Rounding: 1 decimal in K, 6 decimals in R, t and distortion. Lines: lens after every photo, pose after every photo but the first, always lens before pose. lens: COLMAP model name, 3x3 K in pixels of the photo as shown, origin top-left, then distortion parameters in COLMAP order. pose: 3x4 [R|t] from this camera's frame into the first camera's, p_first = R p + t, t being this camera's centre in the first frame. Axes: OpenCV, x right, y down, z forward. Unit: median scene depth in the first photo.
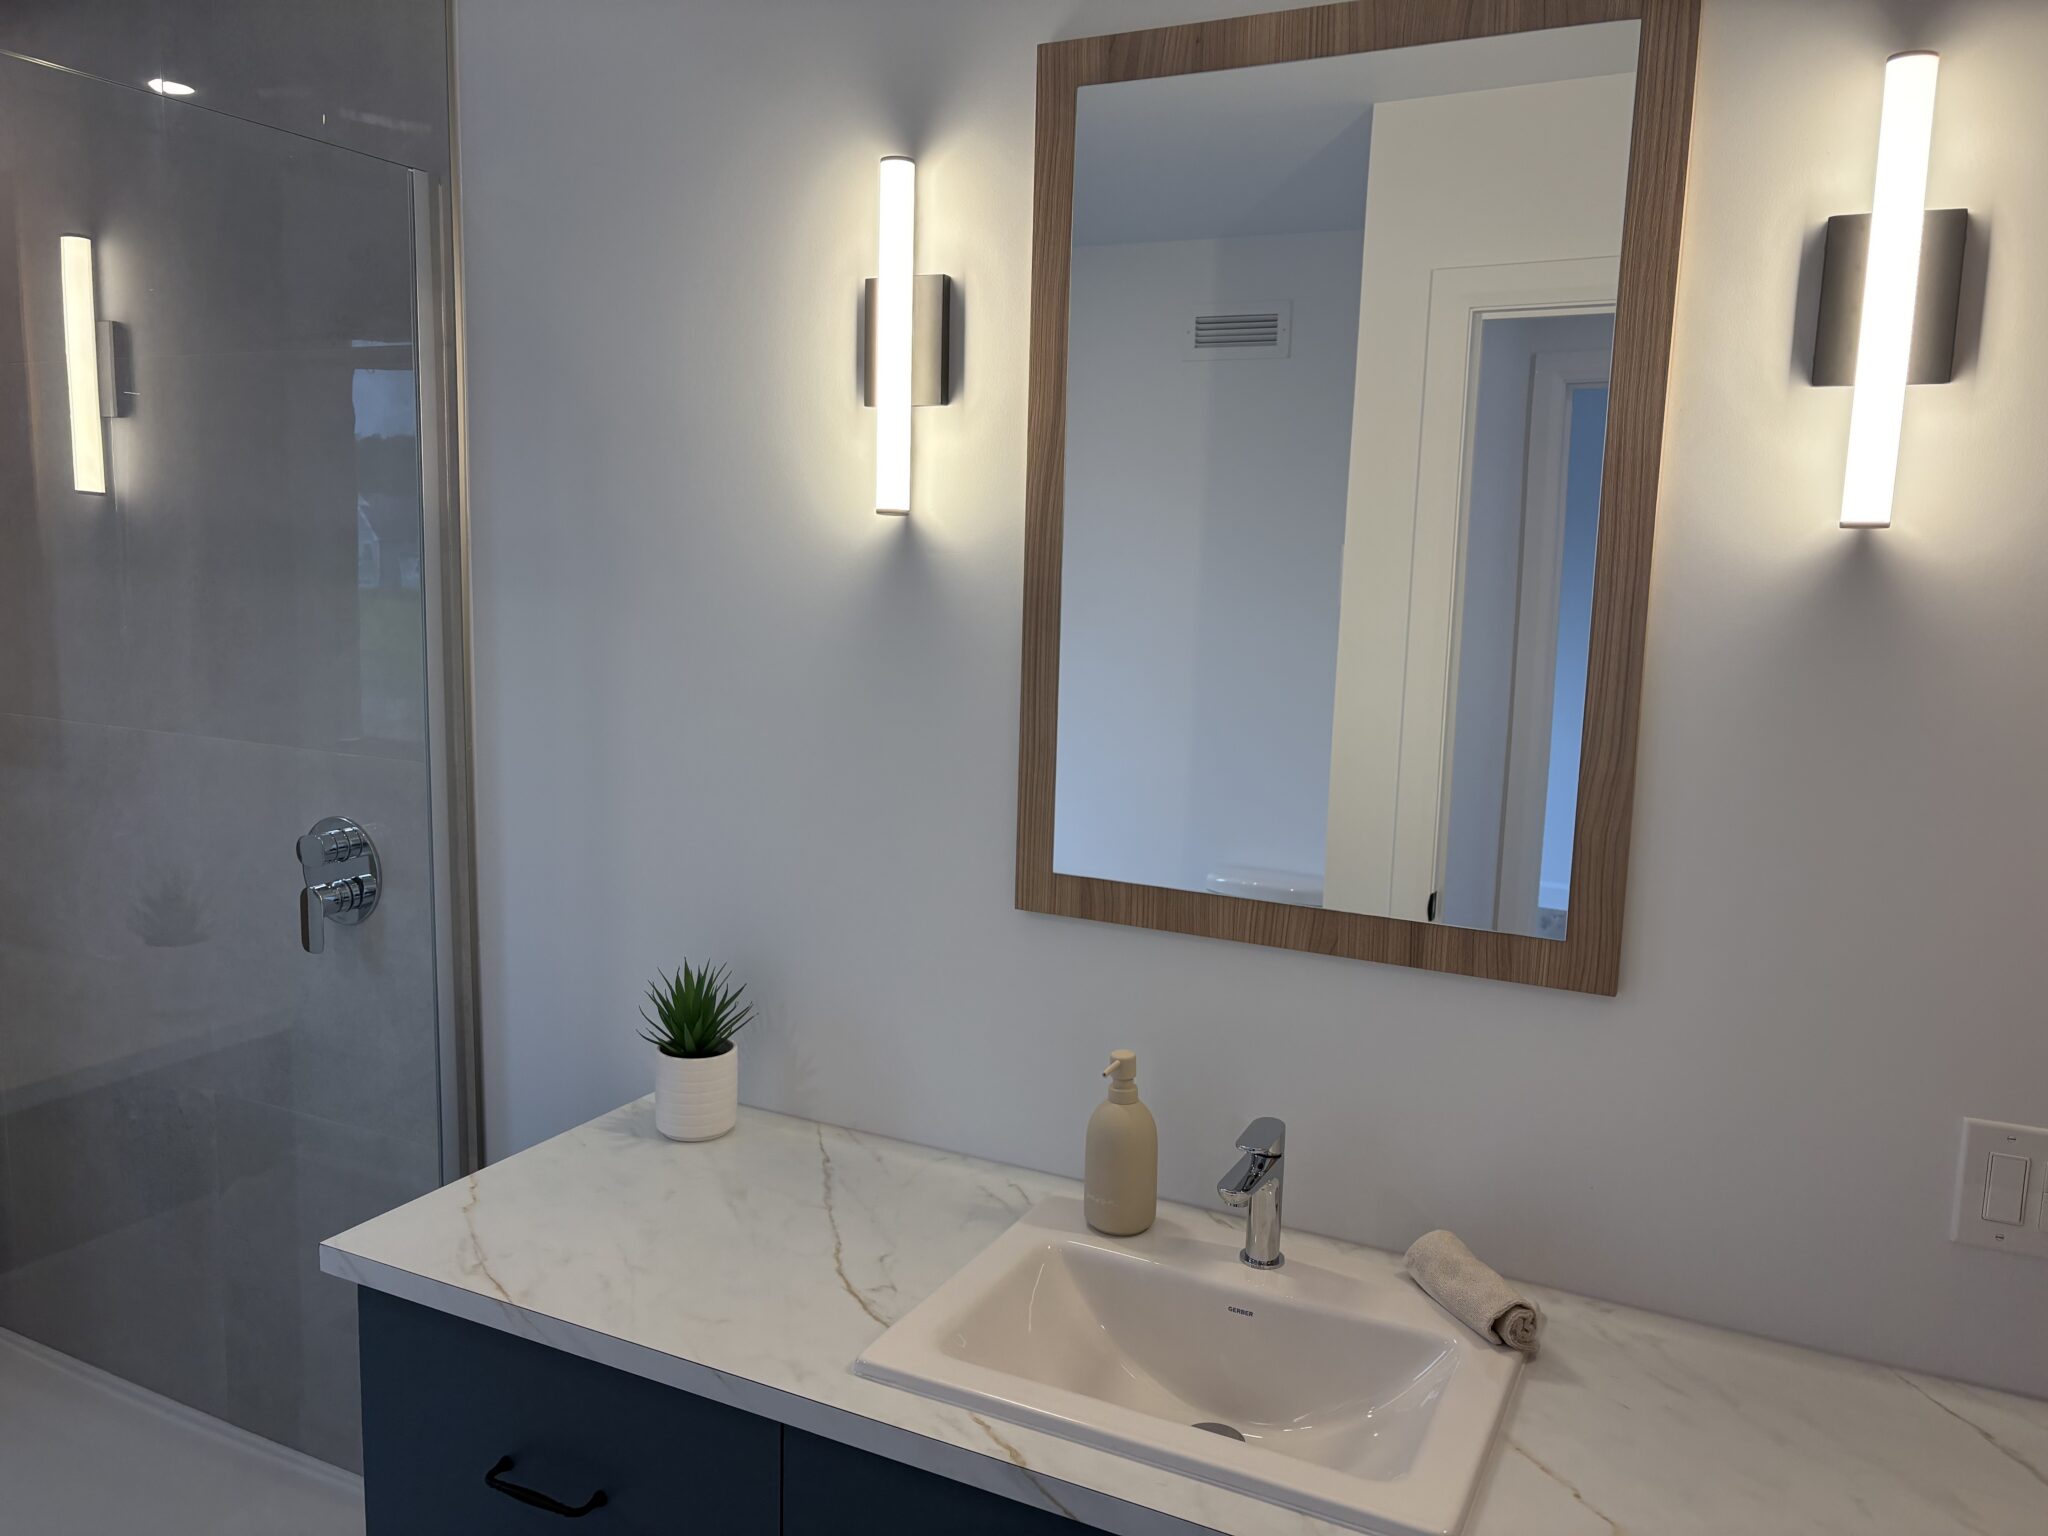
lens RADIAL K [[1547.7, 0, 1024.0], [0, 1547.7, 768.0], [0, 0, 1]] dist [0.036425, -0.036327]
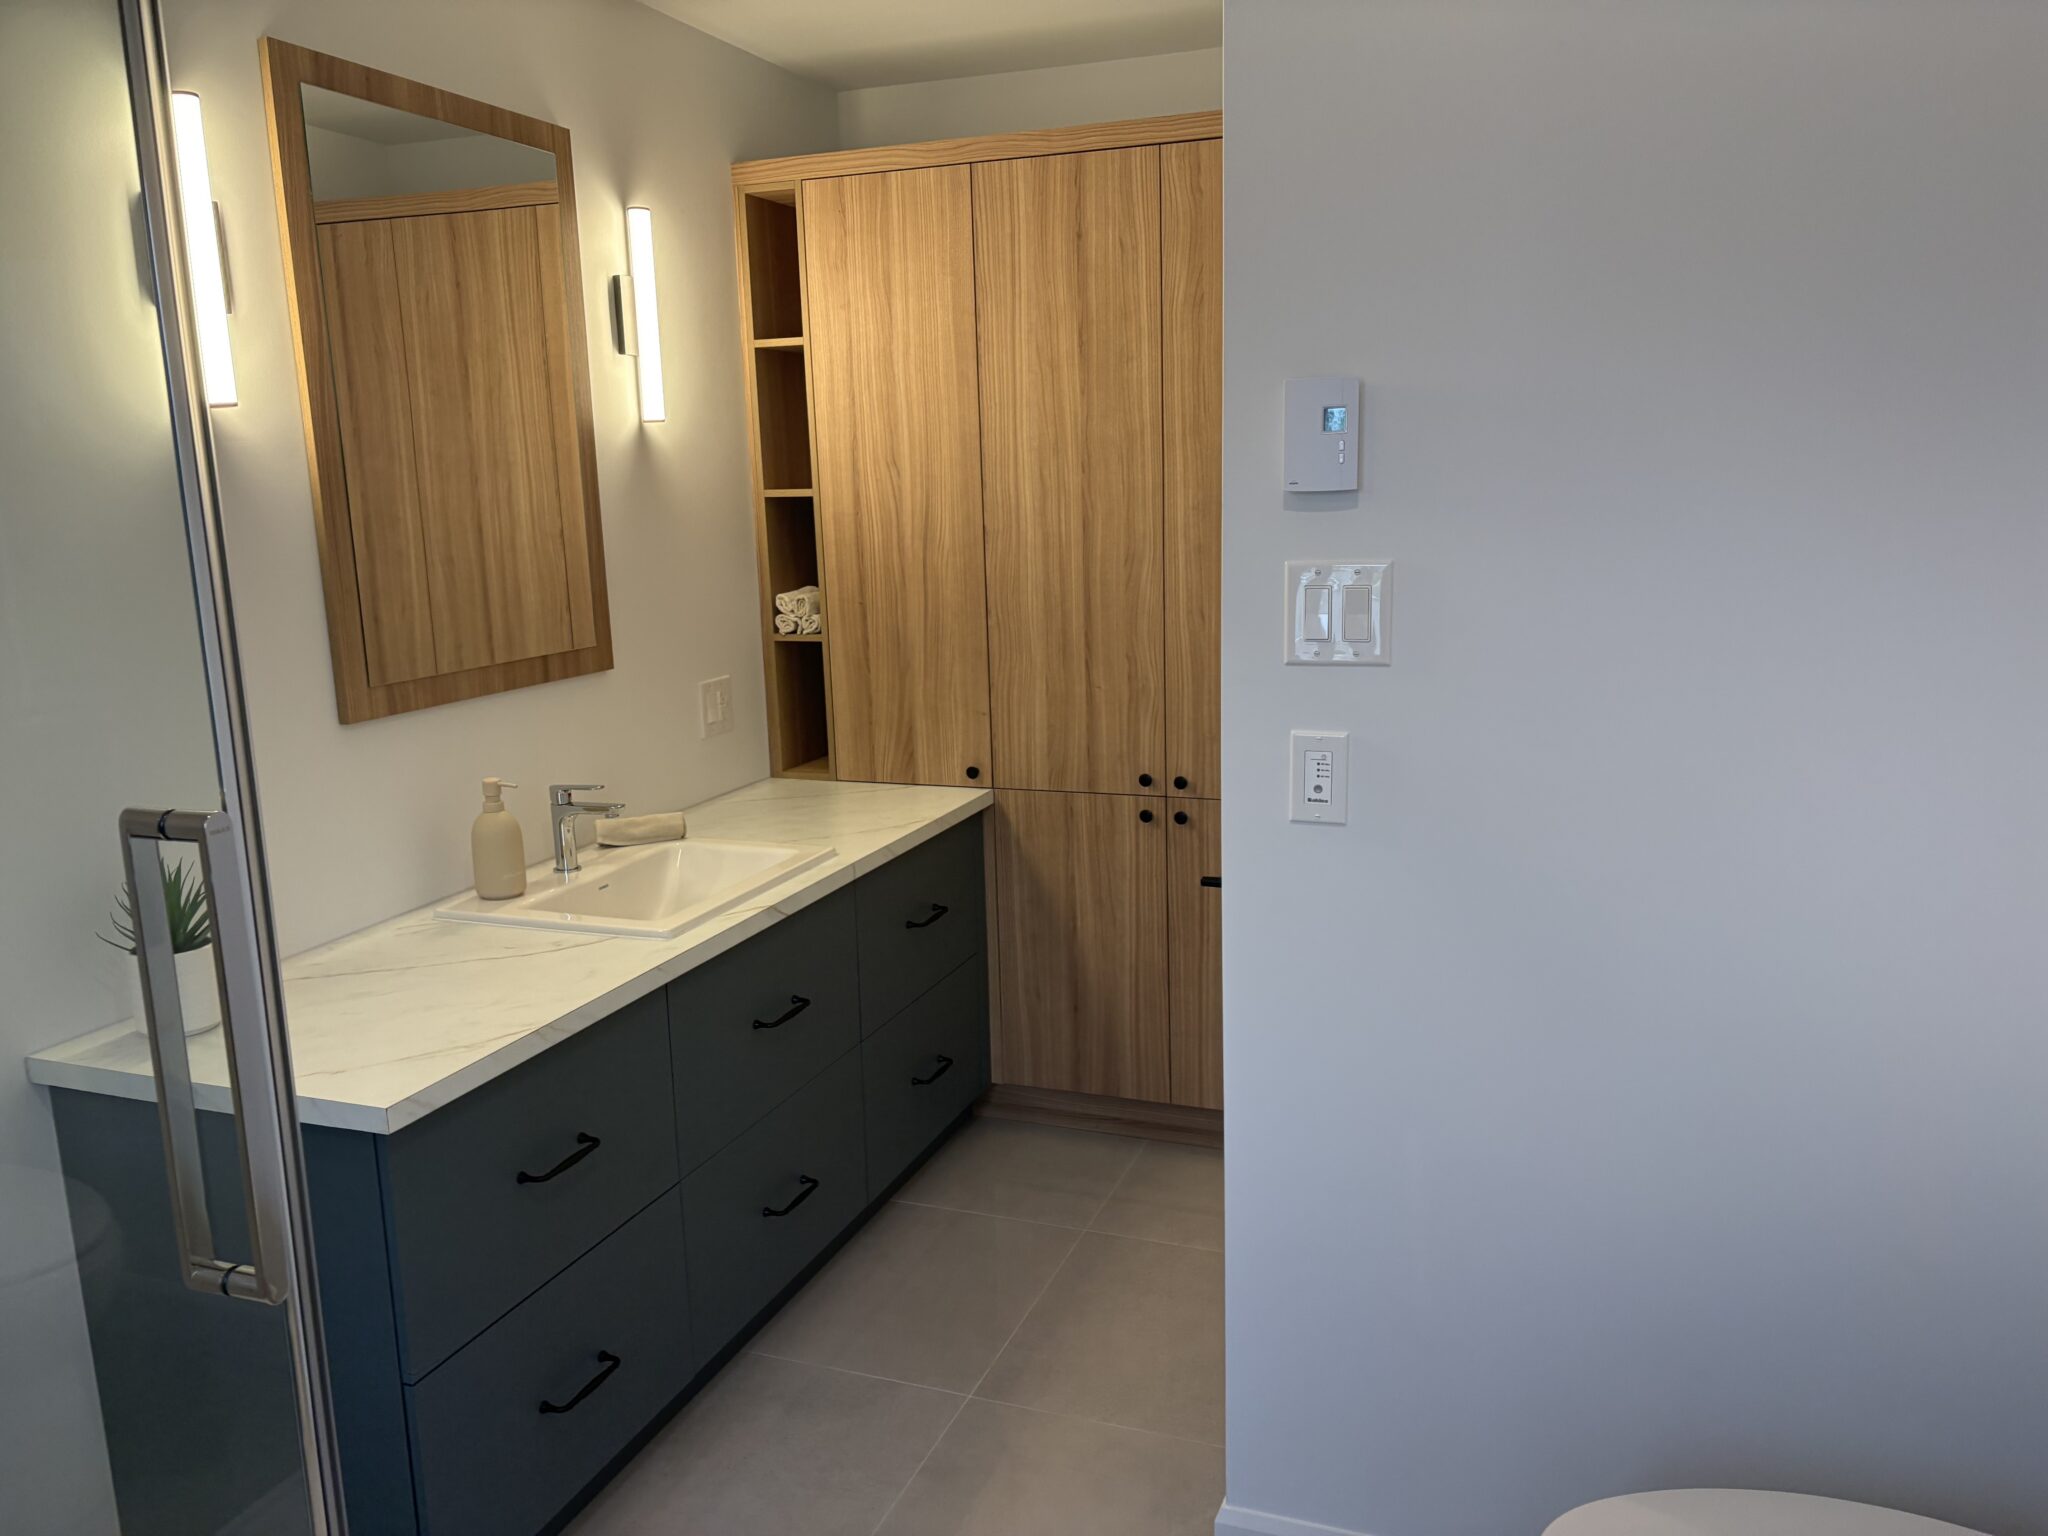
lens RADIAL K [[1547.7, 0, 1024.0], [0, 1547.7, 768.0], [0, 0, 1]] dist [0.036425, -0.036327]
pose [[-0.090730, -0.219431, 0.971400, -1.434889], [0.155864, 0.960274, 0.231476, -0.093137], [-0.983603, 0.172408, -0.052925, 0.574759]]
